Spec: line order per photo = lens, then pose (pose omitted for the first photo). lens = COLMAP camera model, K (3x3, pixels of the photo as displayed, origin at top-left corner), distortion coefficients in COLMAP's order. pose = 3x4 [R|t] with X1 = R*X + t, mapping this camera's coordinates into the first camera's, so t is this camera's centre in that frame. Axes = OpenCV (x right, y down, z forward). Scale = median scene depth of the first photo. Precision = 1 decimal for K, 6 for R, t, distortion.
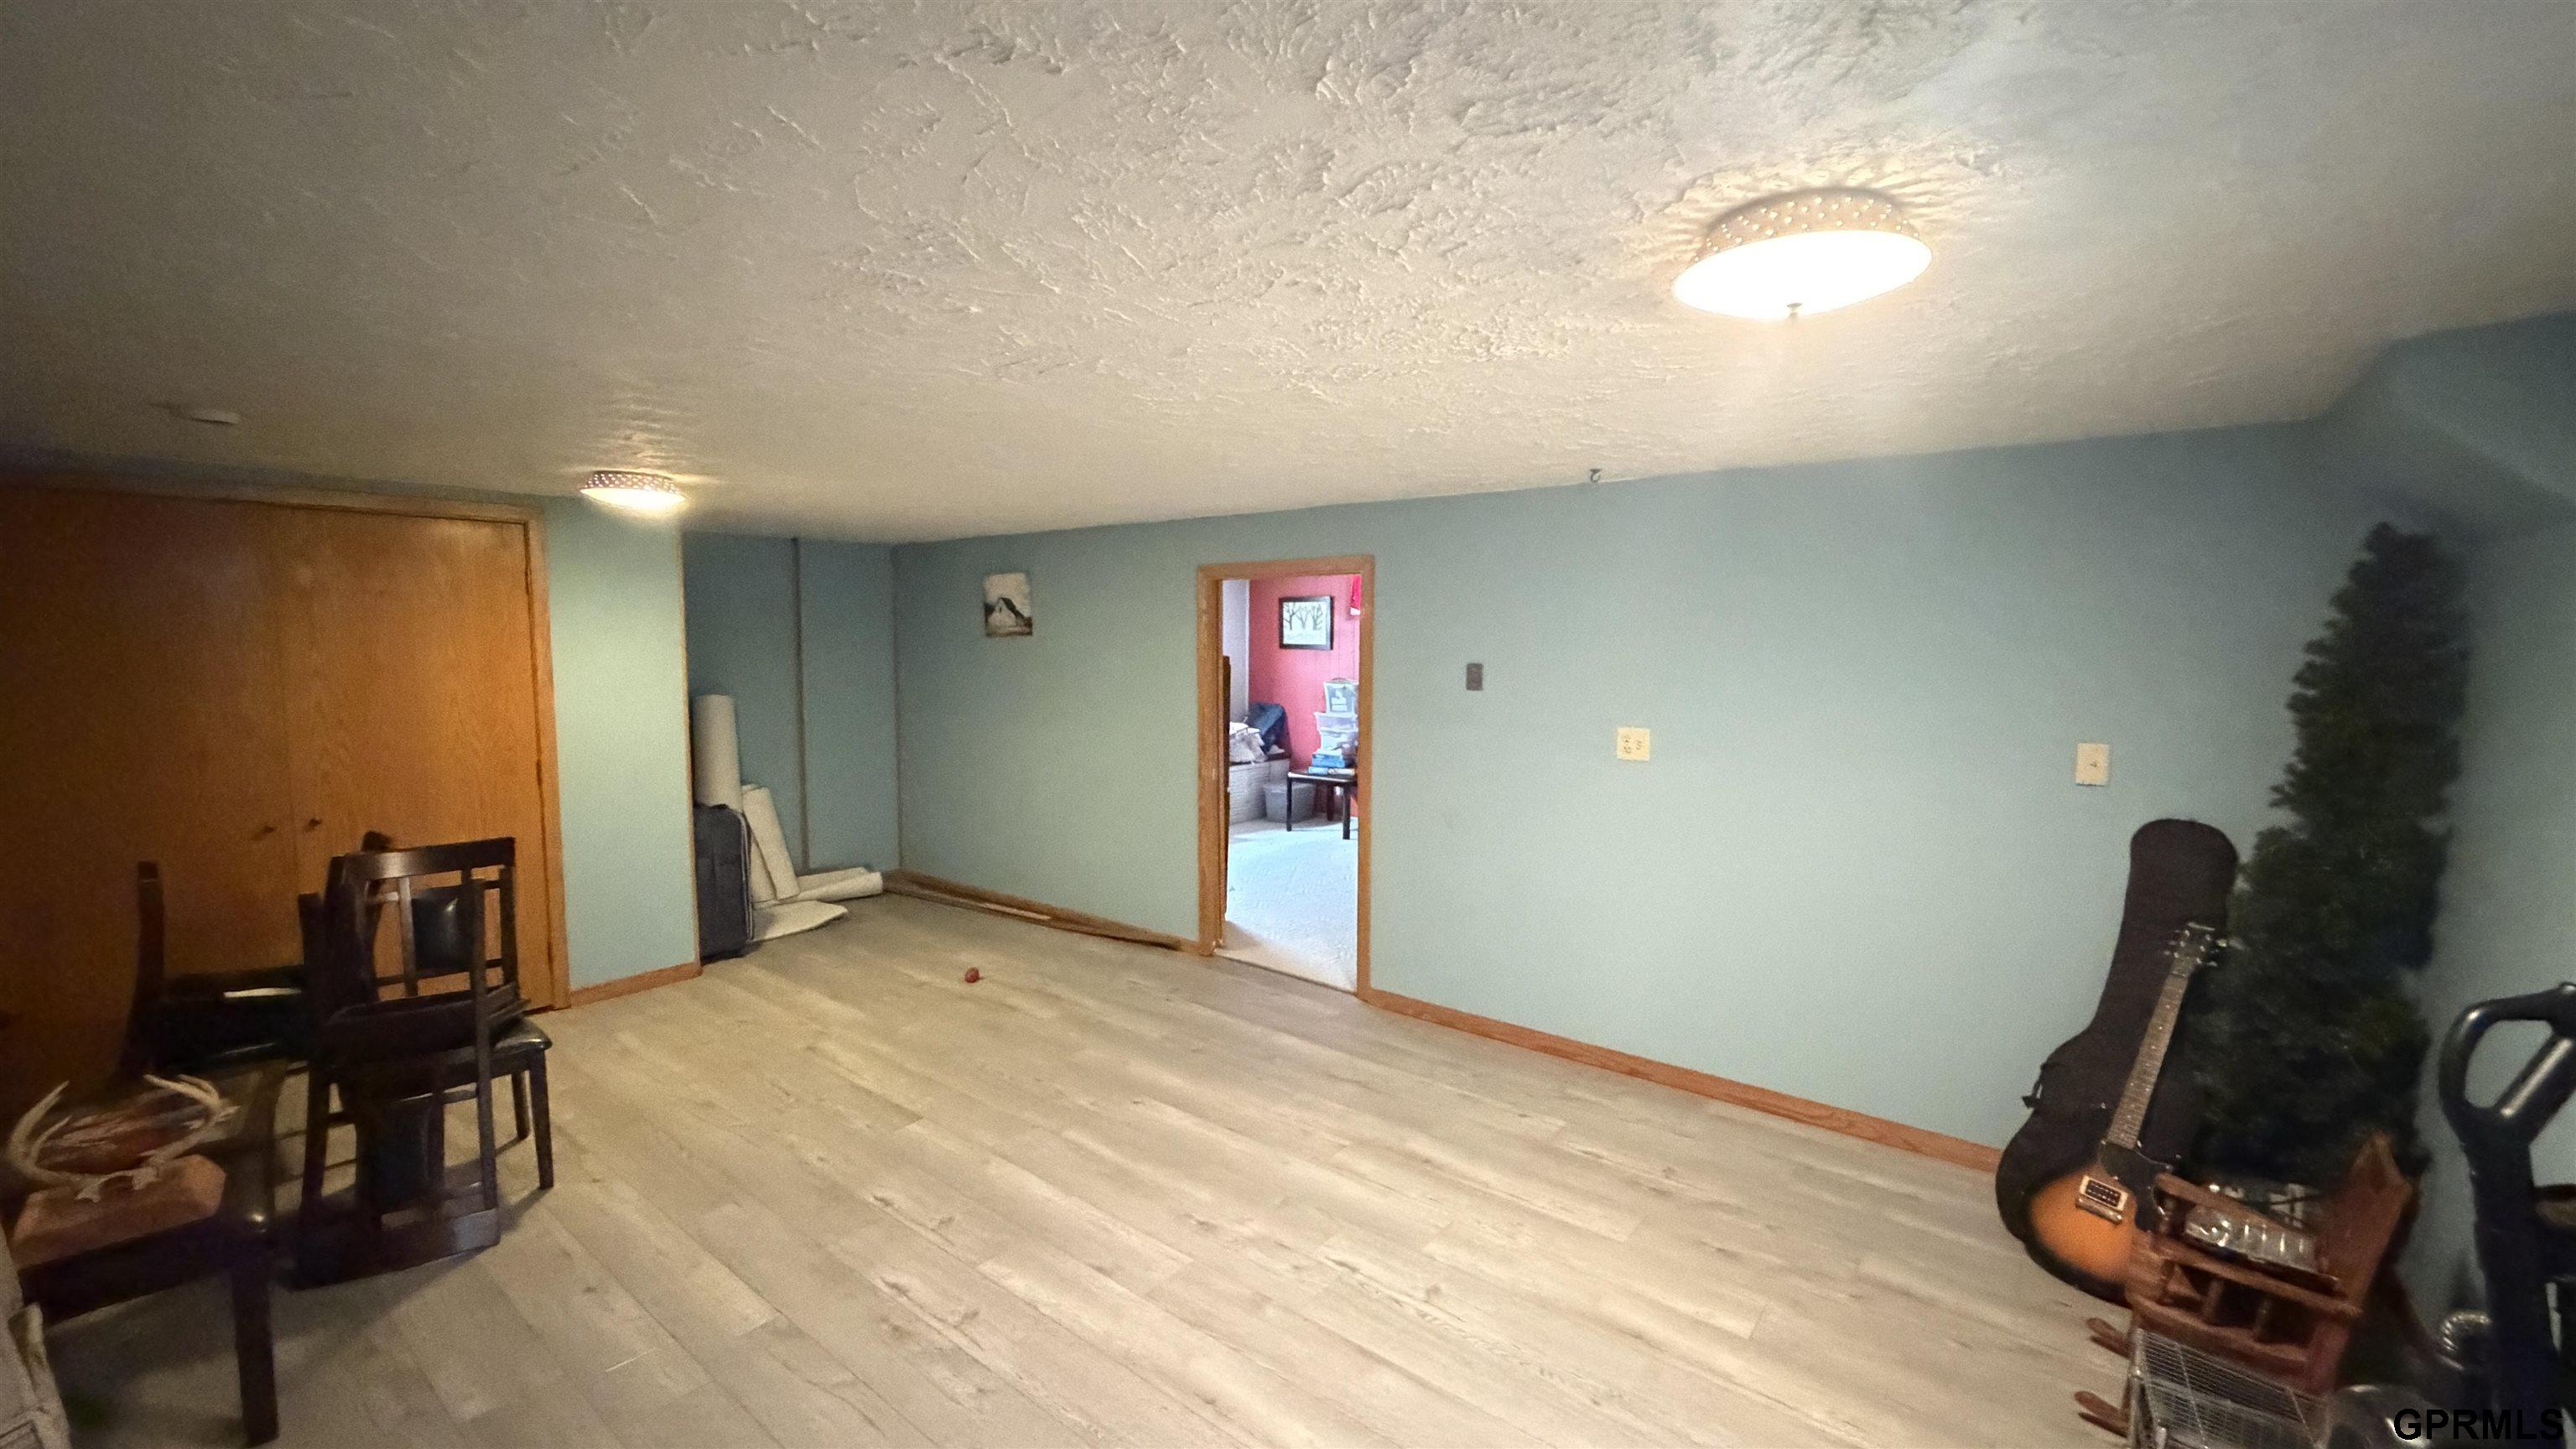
lens RADIAL K [[1009.8, 0, 1288.0], [0, 1009.8, 724.5], [0, 0, 1]] dist [0.001147, 0.000073]
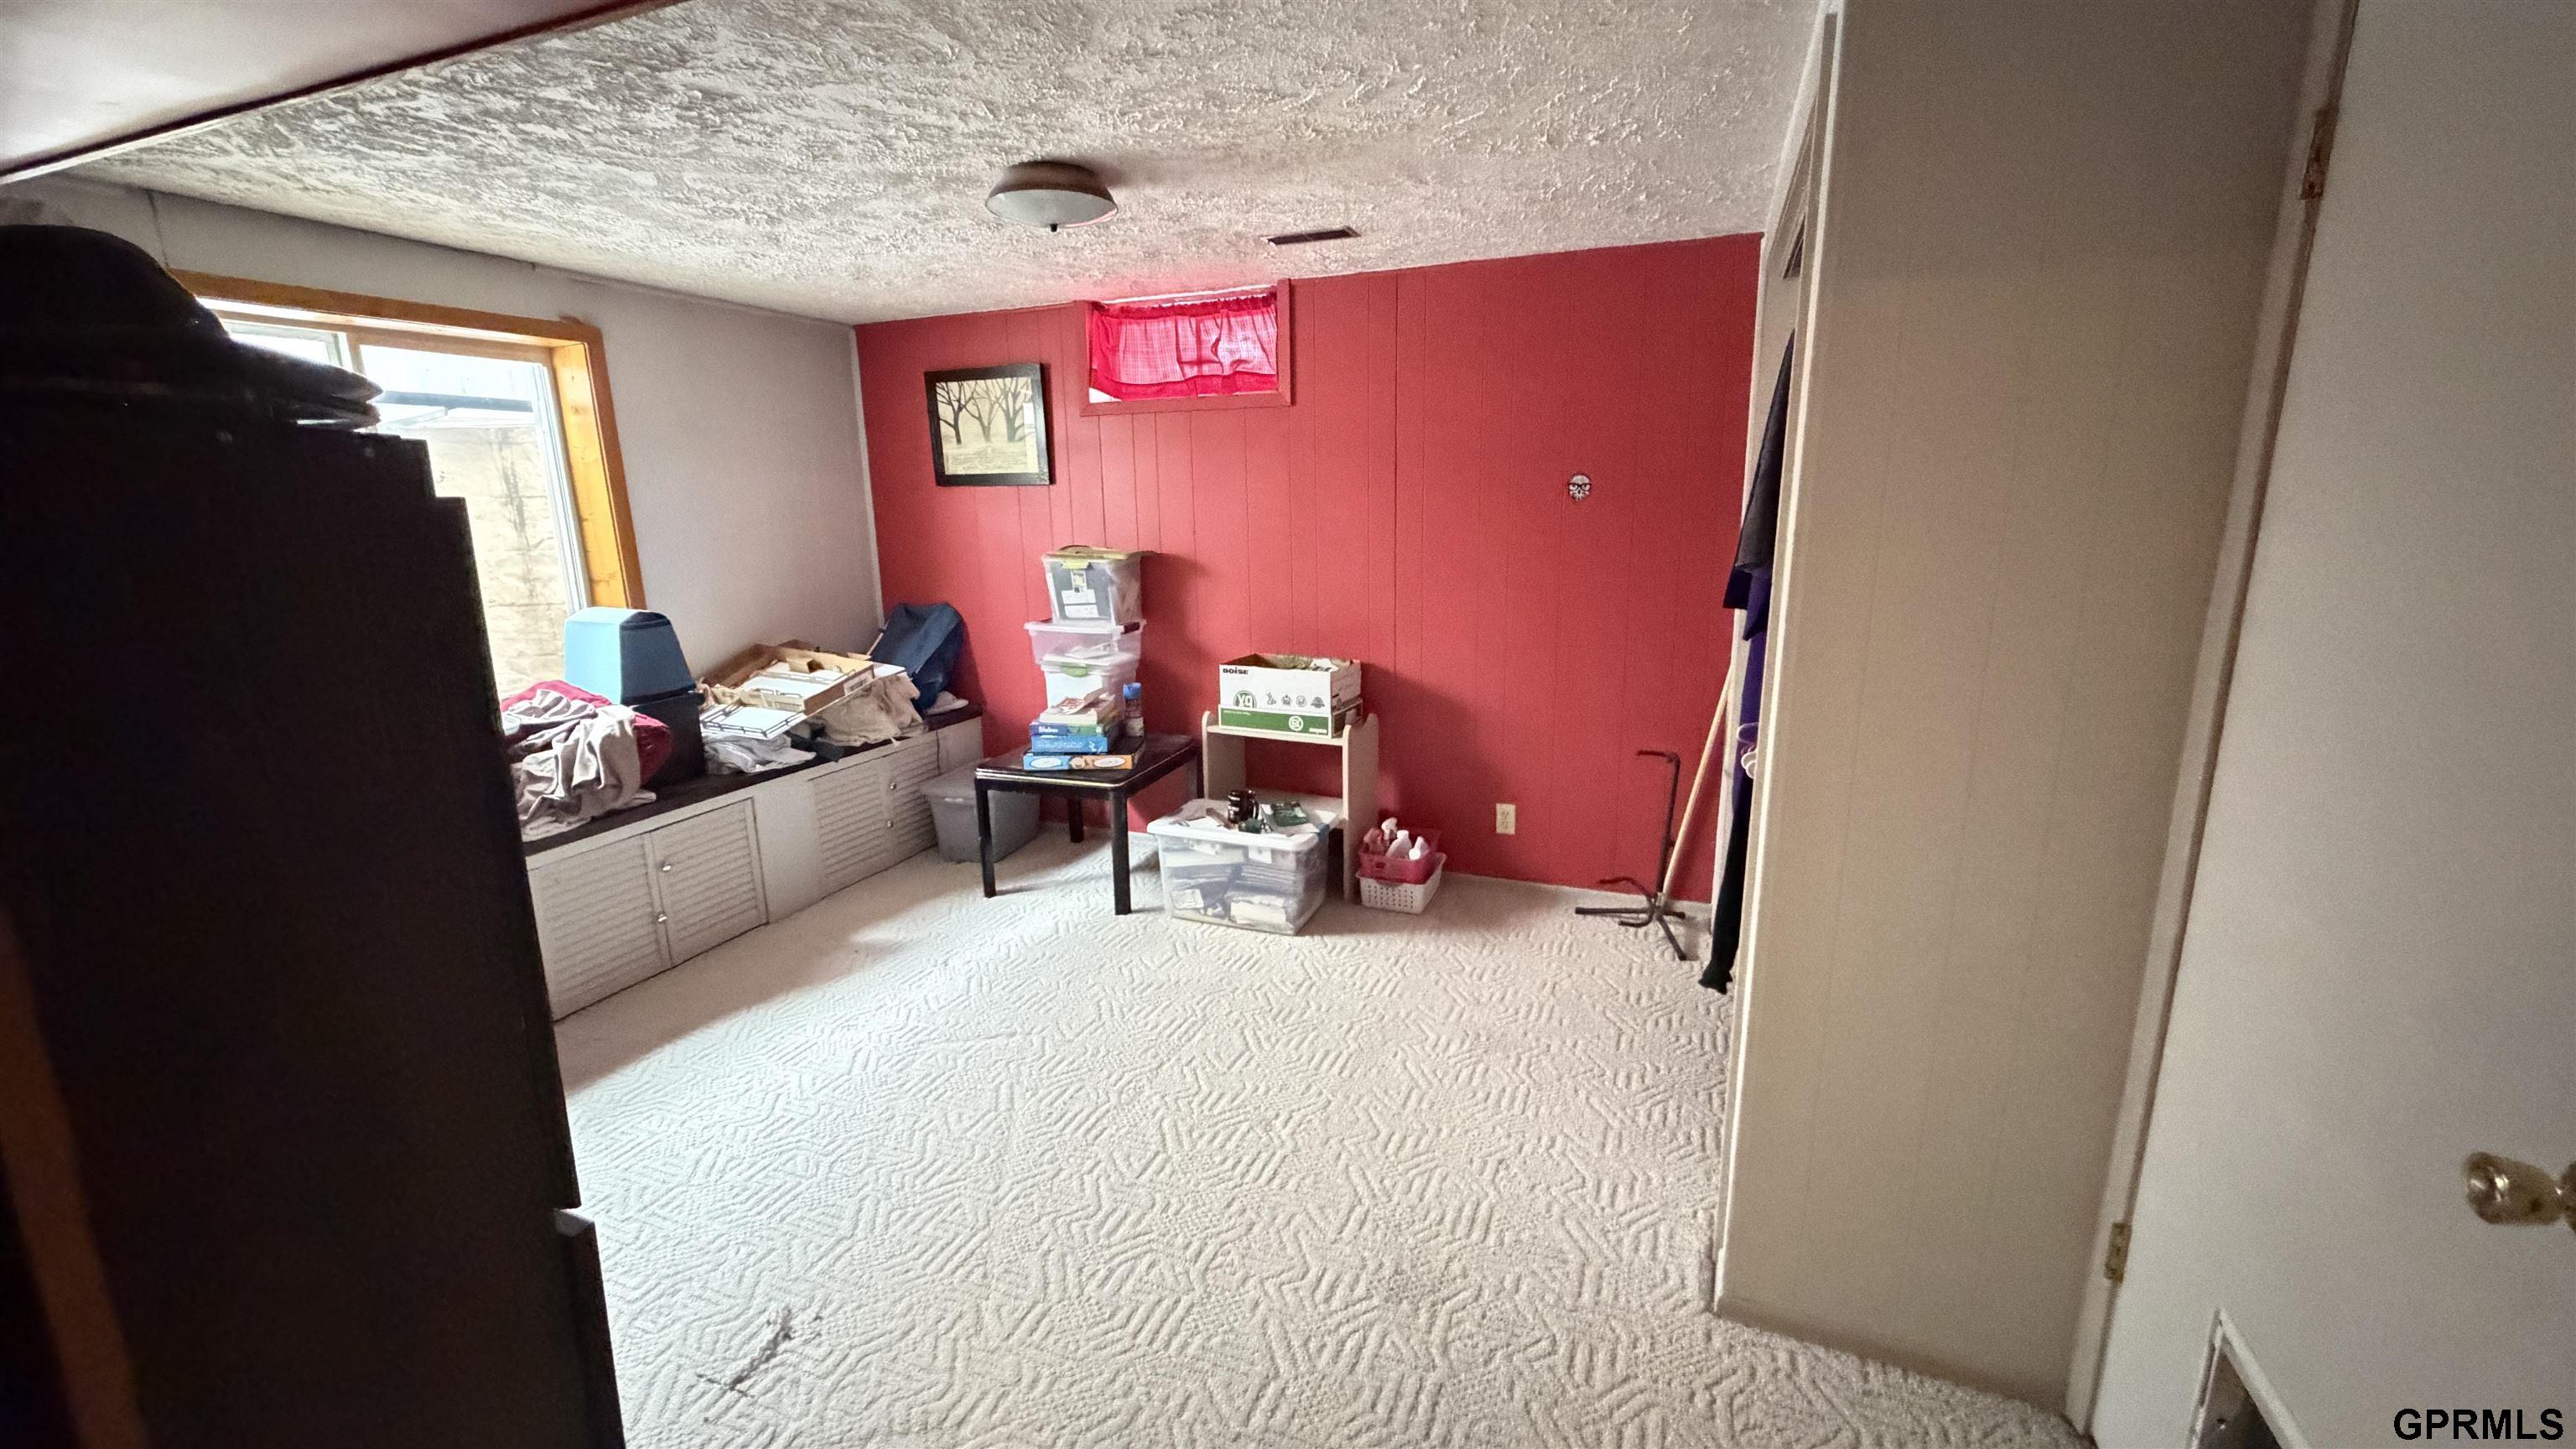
lens RADIAL K [[1009.8, 0, 1288.0], [0, 1009.8, 724.5], [0, 0, 1]] dist [0.001147, 0.000073]
pose [[0.960420, -0.082662, 0.266008, 0.014675], [0.045424, 0.988648, 0.143220, -0.026467], [-0.274828, -0.125468, 0.953272, 0.520843]]
